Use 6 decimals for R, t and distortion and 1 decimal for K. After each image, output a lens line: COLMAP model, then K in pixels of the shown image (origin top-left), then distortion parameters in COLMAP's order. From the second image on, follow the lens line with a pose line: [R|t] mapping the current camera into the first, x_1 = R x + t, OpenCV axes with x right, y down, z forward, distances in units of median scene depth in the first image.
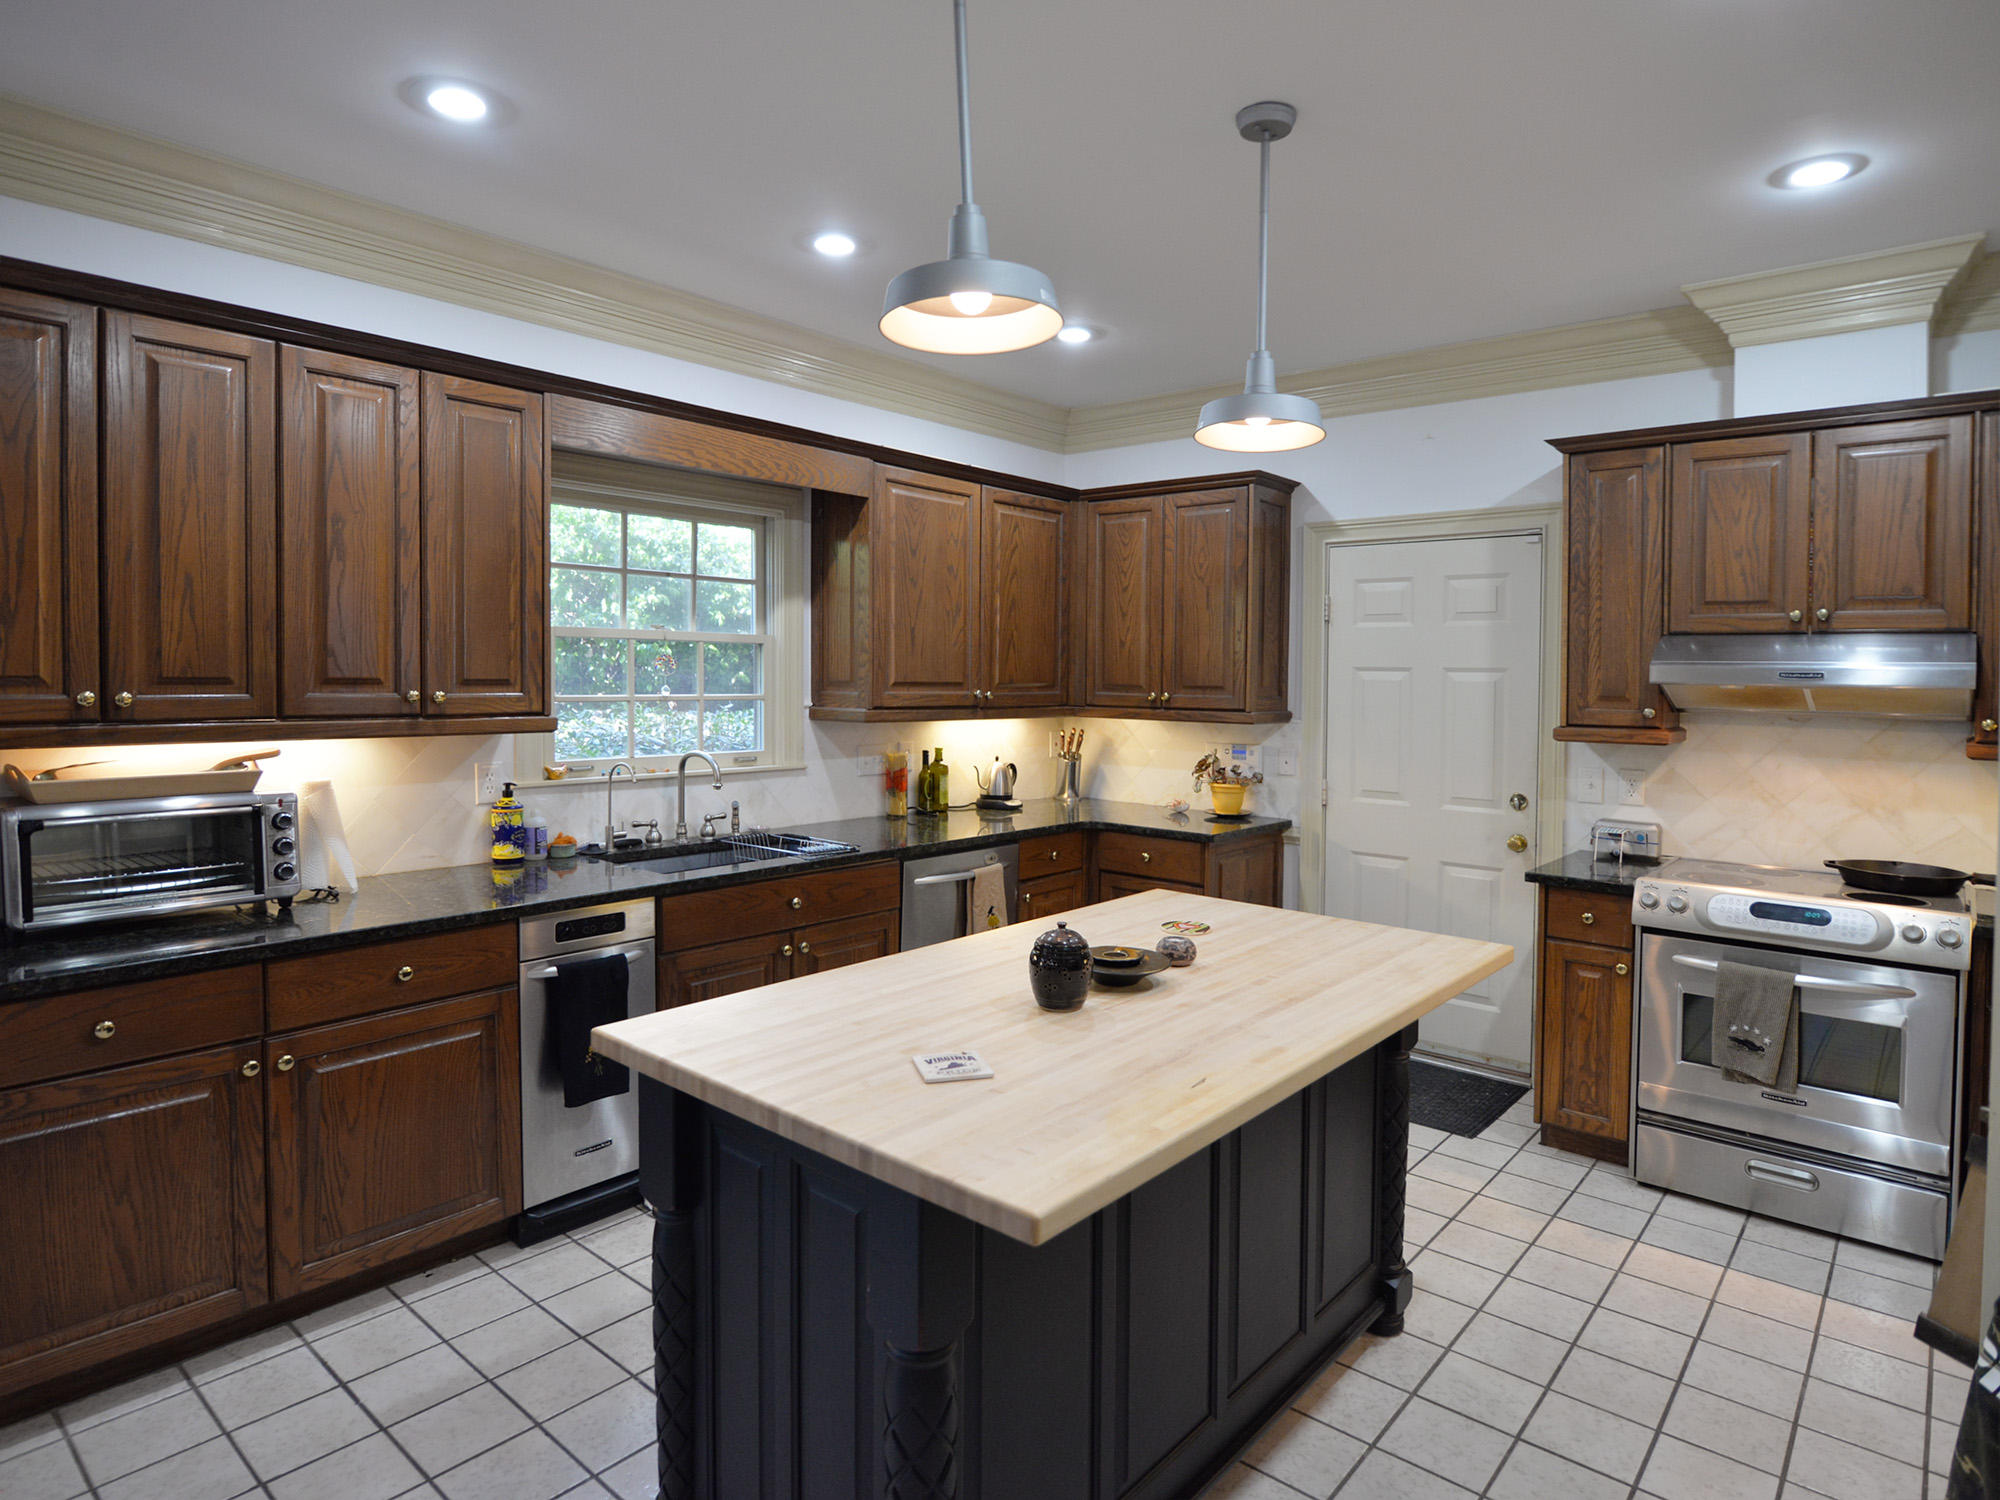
lens RADIAL K [[1141.5, 0, 999.6], [0, 1141.5, 736.7], [0, 0, 1]] dist [-0.000937, -0.001174]
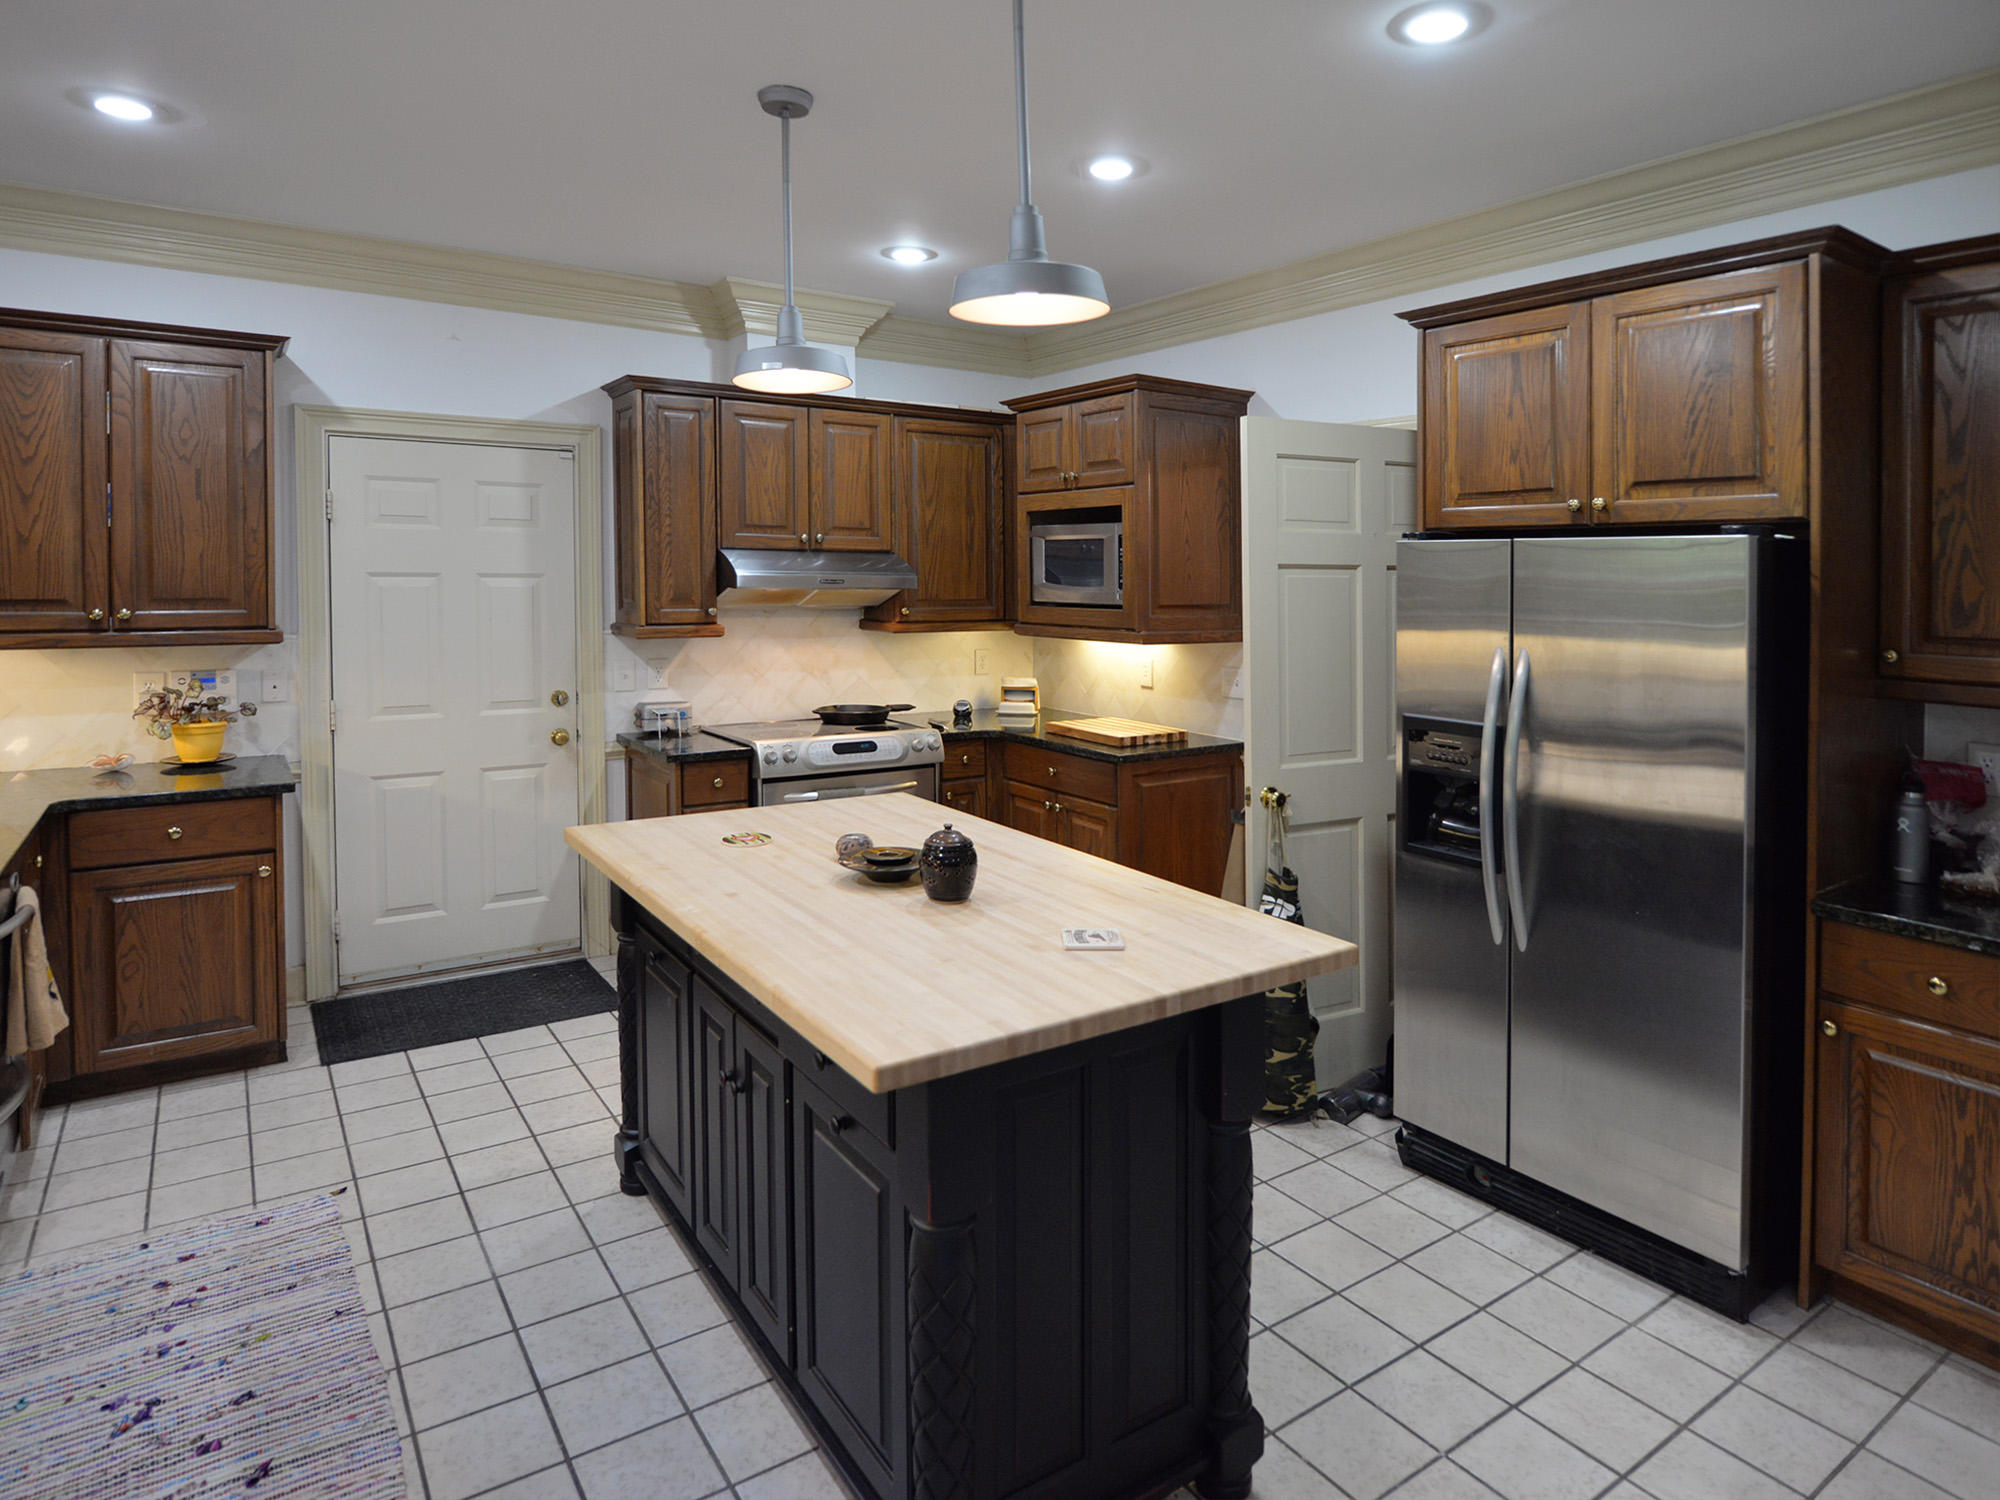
lens RADIAL K [[1164.6, 0, 1006.0], [0, 1164.6, 618.0], [0, 0, 1]] dist [-0.028923, 0.000162]
pose [[0.262565, -0.043941, 0.963913, -0.509250], [0.050902, 0.998202, 0.031638, -0.033403], [-0.963571, 0.040758, 0.264329, 0.324085]]
